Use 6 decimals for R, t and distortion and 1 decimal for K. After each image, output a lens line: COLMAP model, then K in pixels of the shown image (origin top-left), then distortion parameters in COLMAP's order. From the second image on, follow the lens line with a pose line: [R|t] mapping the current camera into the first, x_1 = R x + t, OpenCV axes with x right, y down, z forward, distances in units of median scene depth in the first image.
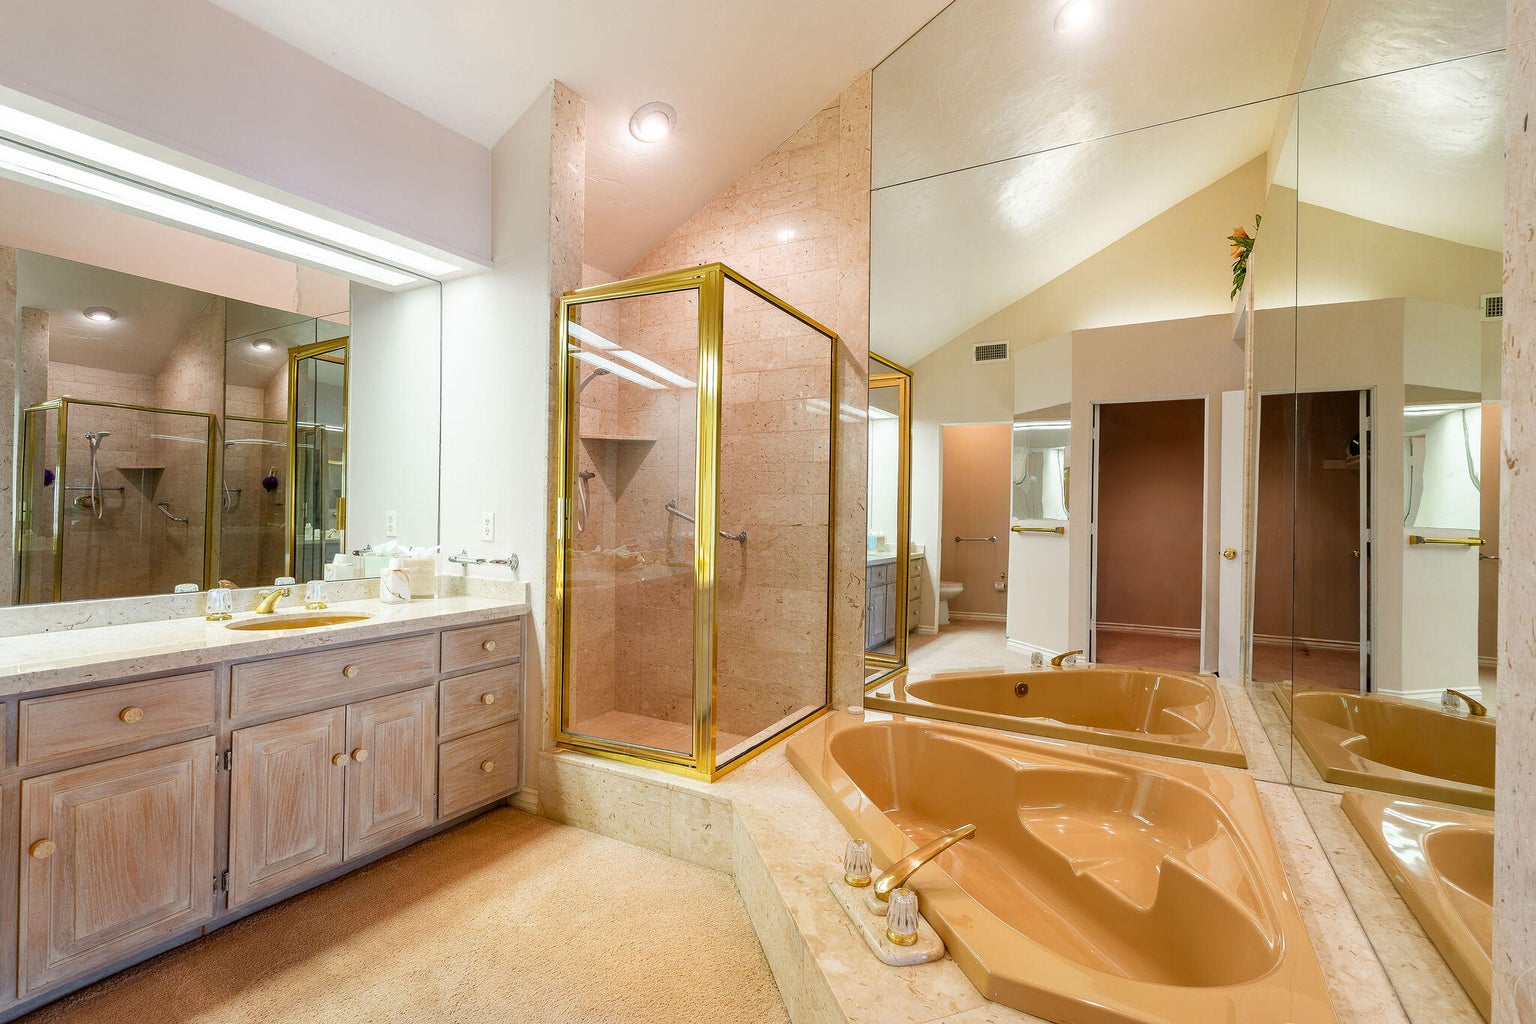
lens RADIAL K [[698.9, 0, 773.6], [0, 698.9, 509.3], [0, 0, 1]] dist [-0.007223, 0.002185]
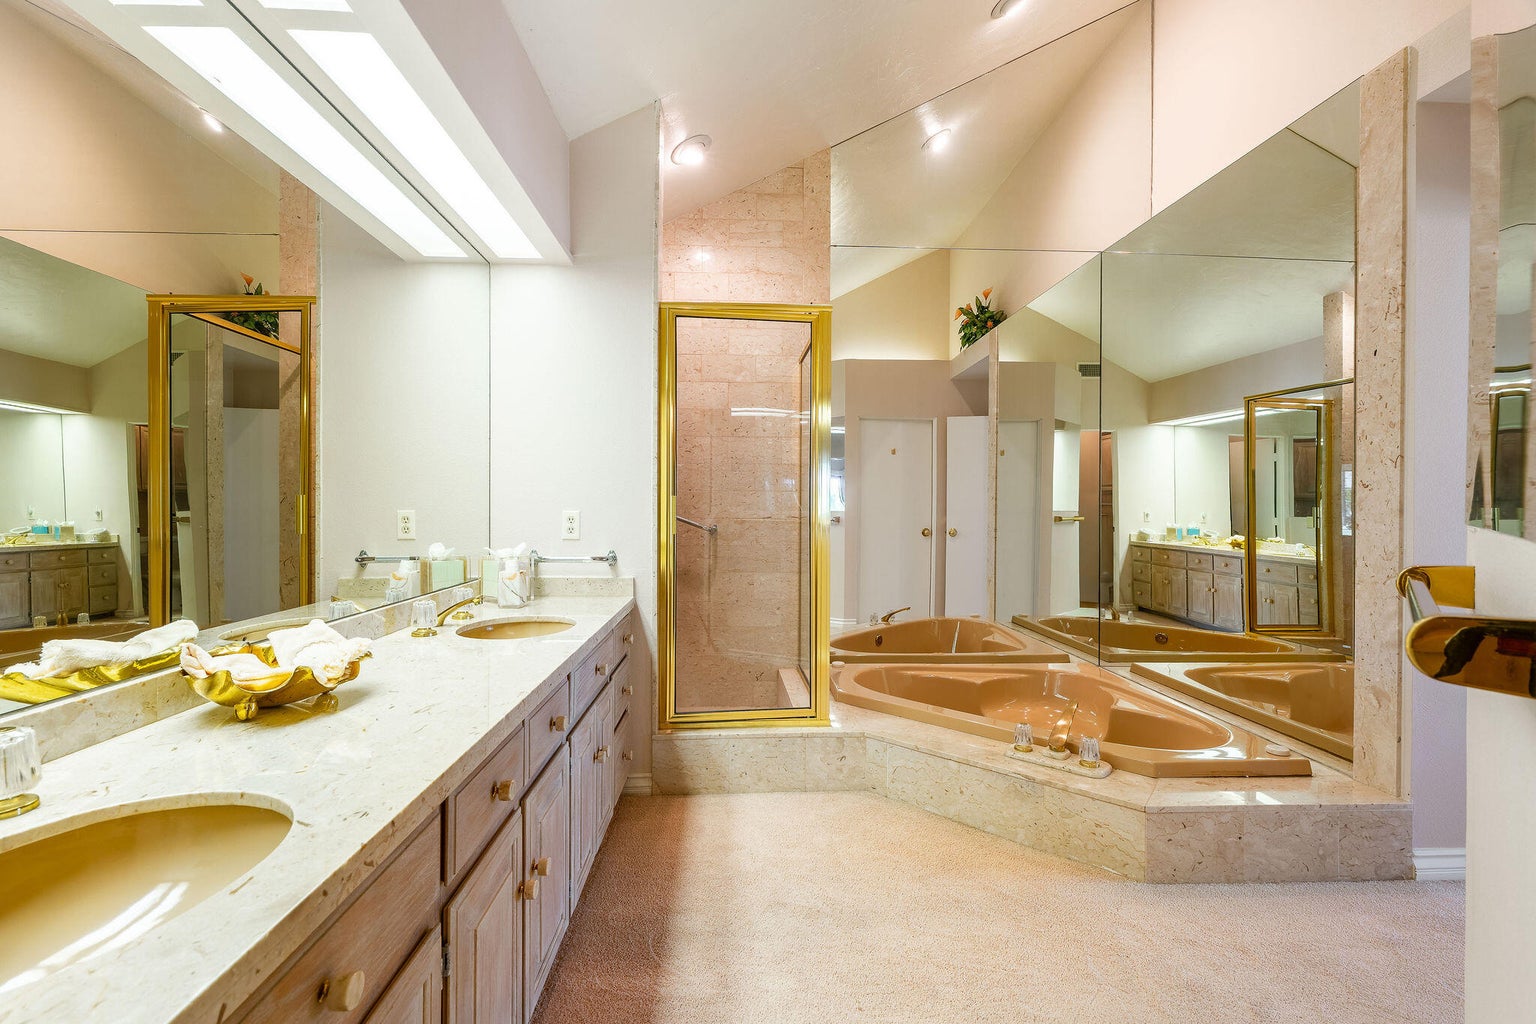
lens RADIAL K [[698.9, 0, 769.8], [0, 698.9, 510.7], [0, 0, 1]] dist [-0.007223, 0.002185]
pose [[0.843321, -0.014100, 0.537225, -0.749376], [0.007728, 0.999871, 0.014113, -0.007129], [-0.537354, -0.007750, 0.843321, 0.015103]]
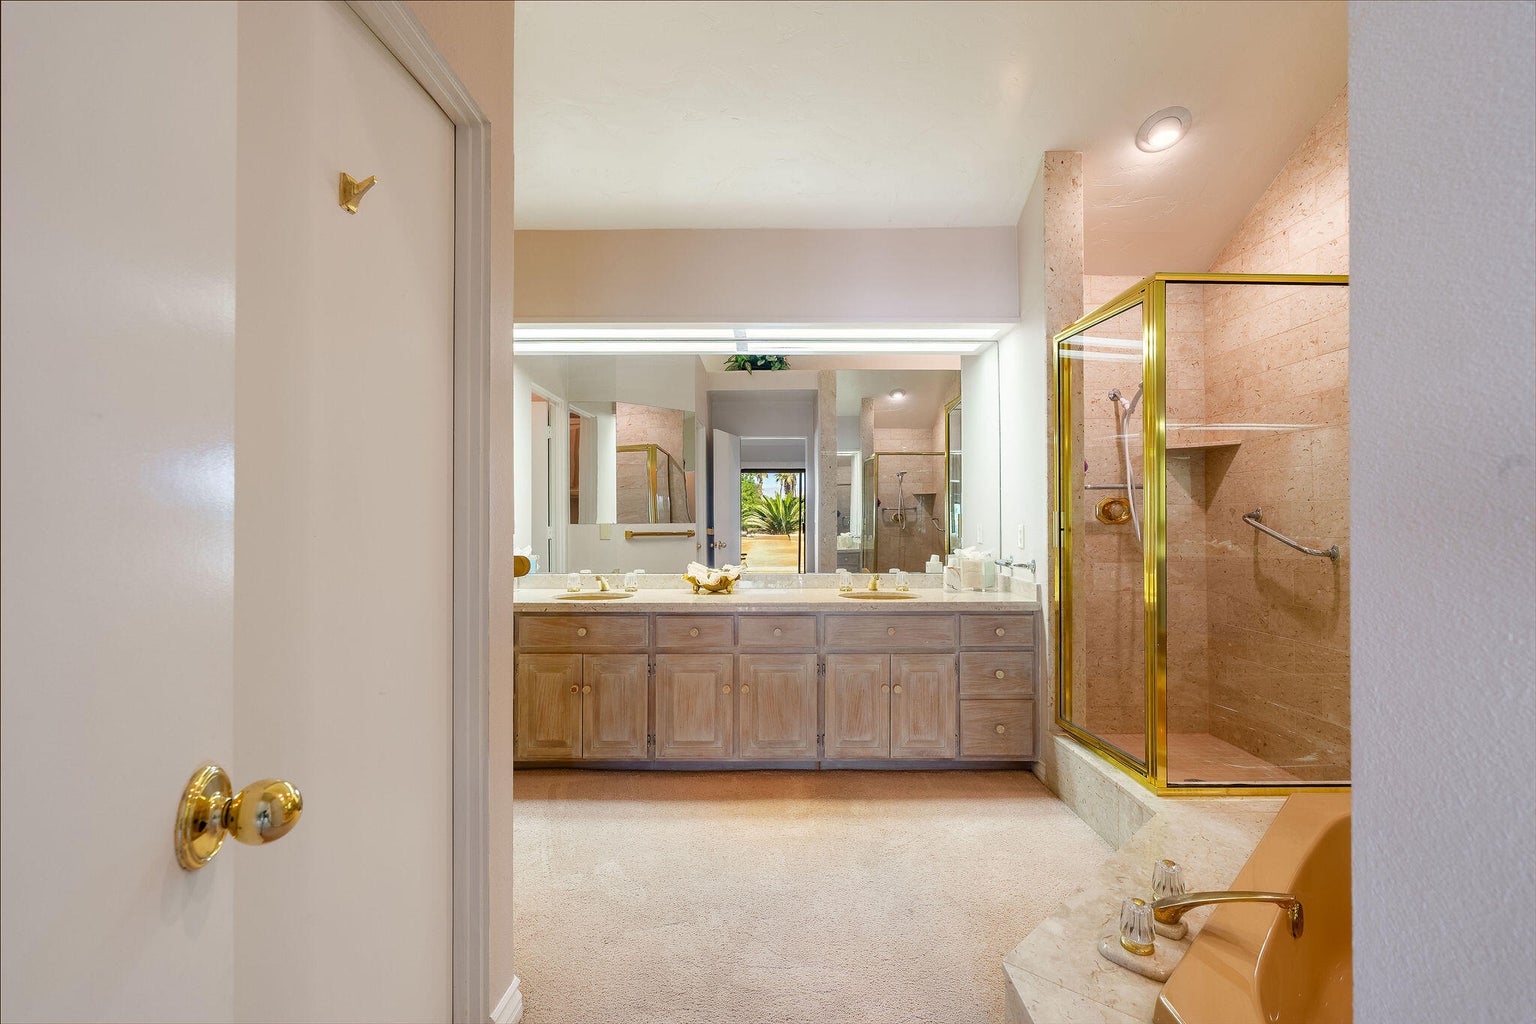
lens RADIAL K [[698.9, 0, 755.0], [0, 698.9, 509.3], [0, 0, 1]] dist [-0.007223, 0.002185]
pose [[0.474753, -0.023607, -0.879802, 0.464347], [0.010127, 0.999721, -0.021360, -0.000630], [0.880061, 0.001231, 0.474860, 0.022486]]
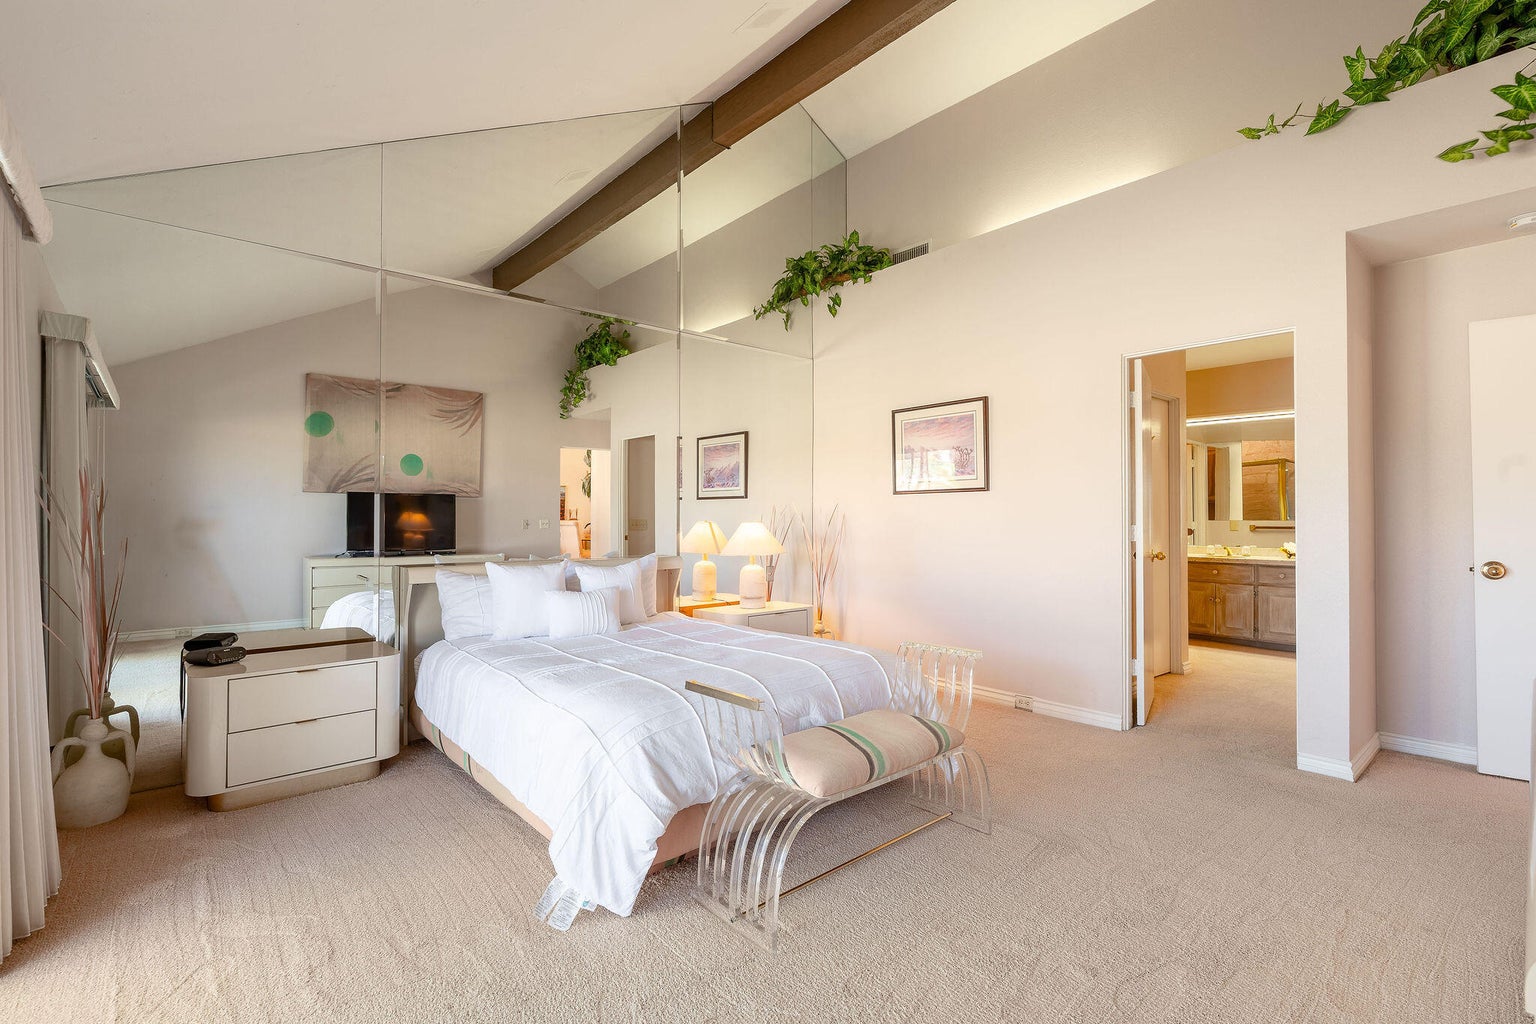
lens RADIAL K [[698.9, 0, 770.6], [0, 698.9, 513.9], [0, 0, 1]] dist [-0.007223, 0.002185]
pose [[-0.319487, -0.015861, -0.947458, 2.064742], [0.000669, 0.999856, -0.016964, 0.017074], [0.947590, -0.006053, -0.319430, -0.360749]]
